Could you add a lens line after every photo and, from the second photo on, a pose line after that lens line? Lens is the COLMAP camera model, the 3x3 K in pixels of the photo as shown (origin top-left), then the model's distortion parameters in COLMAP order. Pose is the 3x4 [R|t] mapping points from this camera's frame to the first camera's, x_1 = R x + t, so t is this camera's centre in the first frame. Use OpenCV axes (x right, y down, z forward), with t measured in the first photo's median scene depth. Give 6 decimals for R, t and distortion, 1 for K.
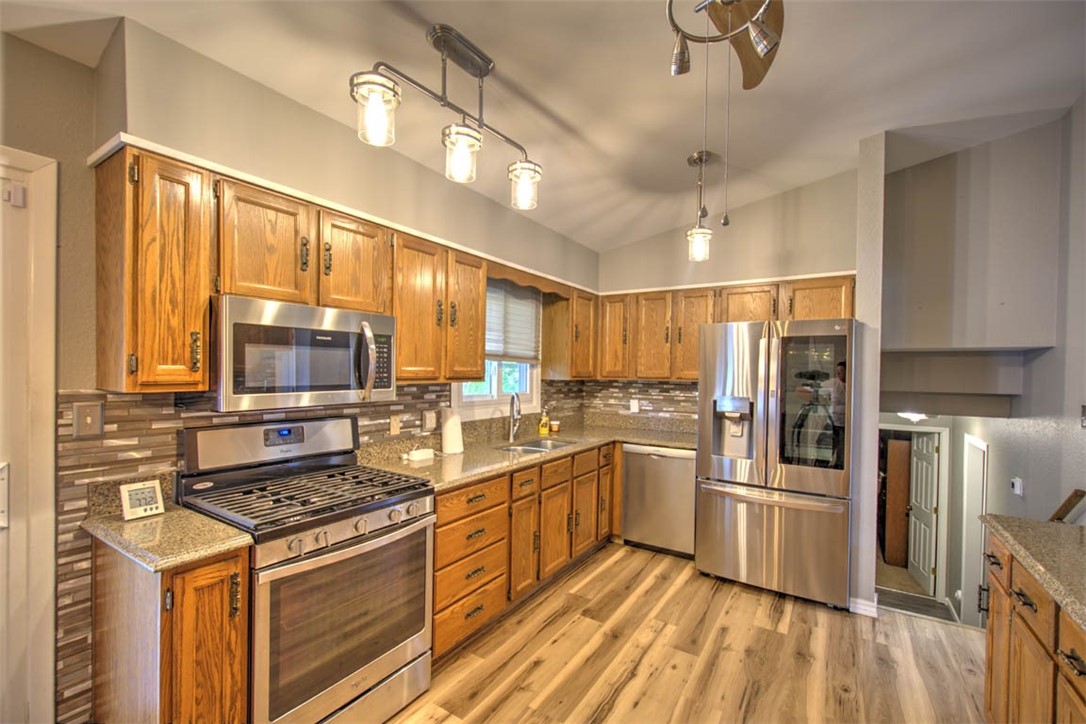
lens RADIAL K [[467.1, 0, 542.2], [0, 467.1, 367.7], [0, 0, 1]] dist [-0.003124, 0.000060]
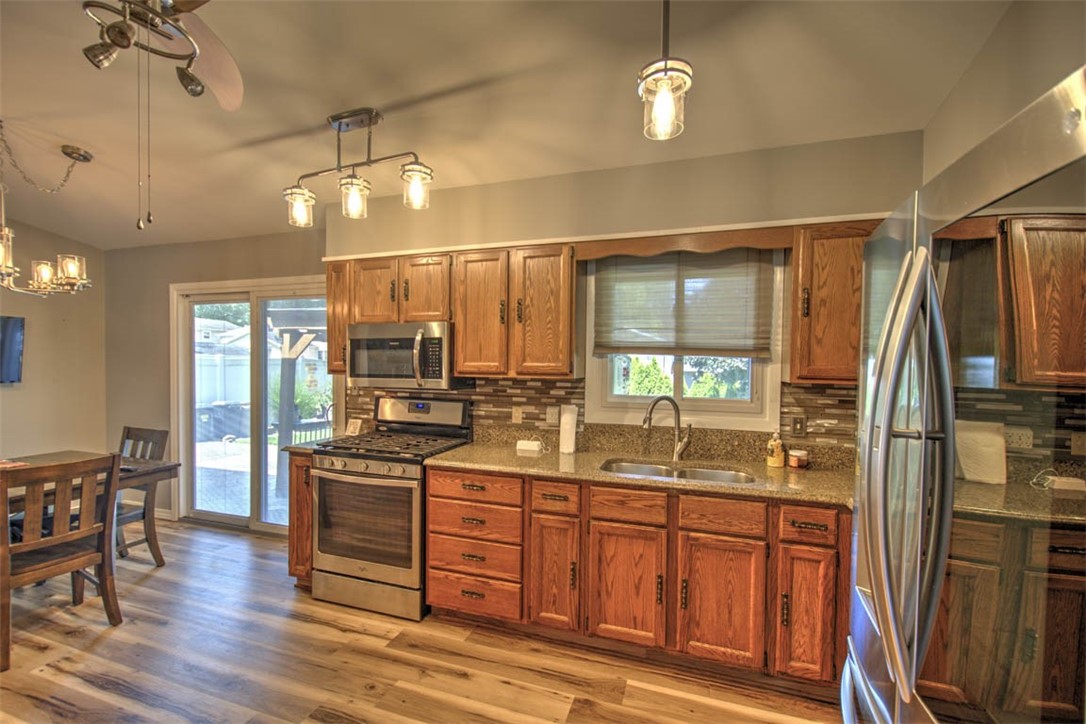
lens RADIAL K [[467.1, 0, 543.3], [0, 467.1, 369.5], [0, 0, 1]] dist [-0.003124, 0.000060]
pose [[0.230903, -0.005325, -0.972962, 0.802546], [-0.004454, 0.999969, -0.006530, 0.020670], [0.972967, 0.005842, 0.230872, 0.797436]]
